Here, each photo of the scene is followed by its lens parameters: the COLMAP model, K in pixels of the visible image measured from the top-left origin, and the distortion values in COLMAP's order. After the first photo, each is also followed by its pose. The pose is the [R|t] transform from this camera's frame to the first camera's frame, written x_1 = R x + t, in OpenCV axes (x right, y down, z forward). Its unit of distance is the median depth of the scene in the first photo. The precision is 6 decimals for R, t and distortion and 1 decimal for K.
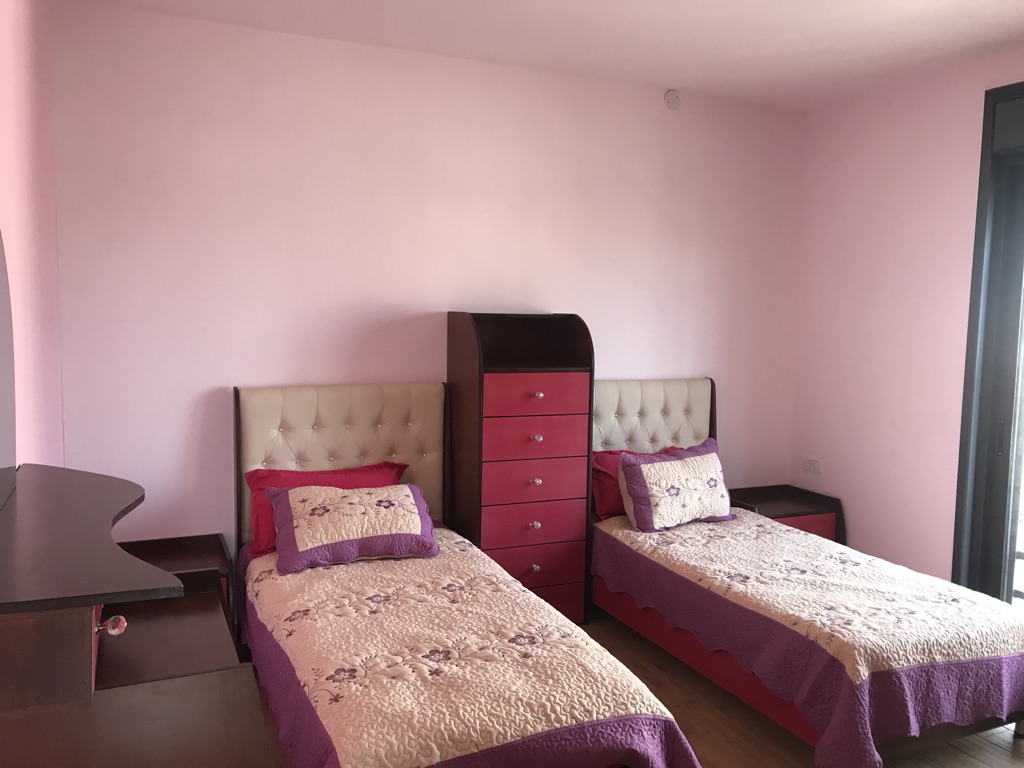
lens RADIAL K [[850.7, 0, 512.2], [0, 850.7, 383.3], [0, 0, 1]] dist [-0.011291, -0.024452]
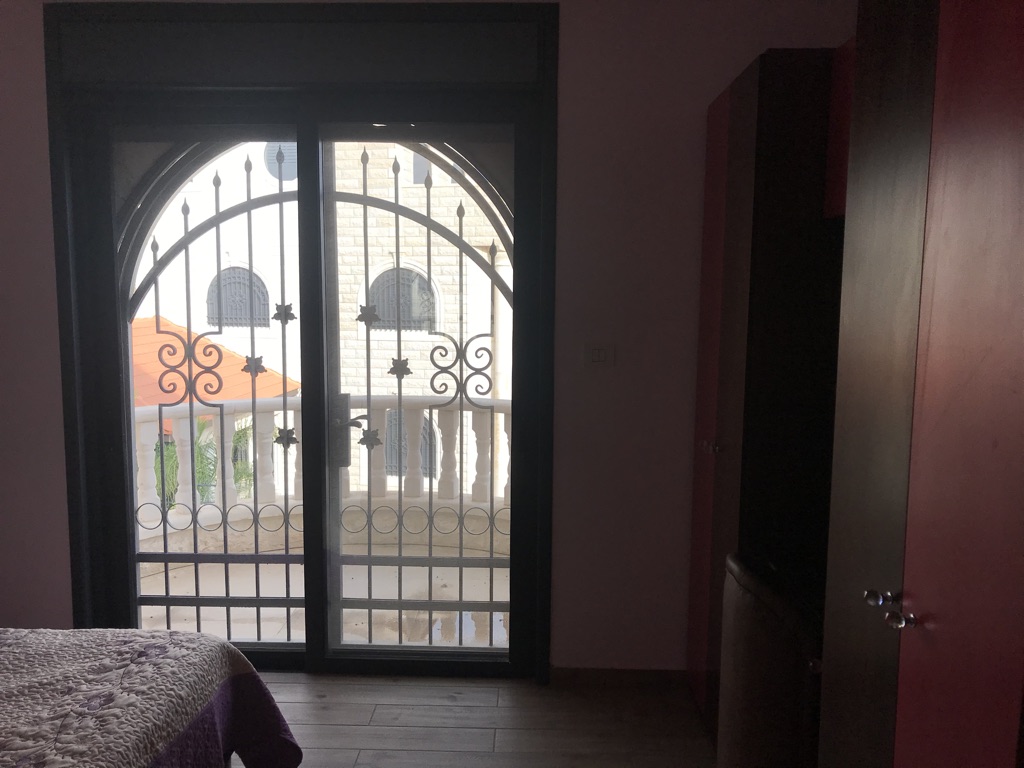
lens RADIAL K [[850.7, 0, 511.6], [0, 850.7, 381.8], [0, 0, 1]] dist [-0.011291, -0.024452]
pose [[0.435985, -0.118572, 0.892109, 0.018649], [0.085789, 0.992244, 0.089955, -0.028806], [-0.895856, 0.037314, 0.442776, 0.376474]]
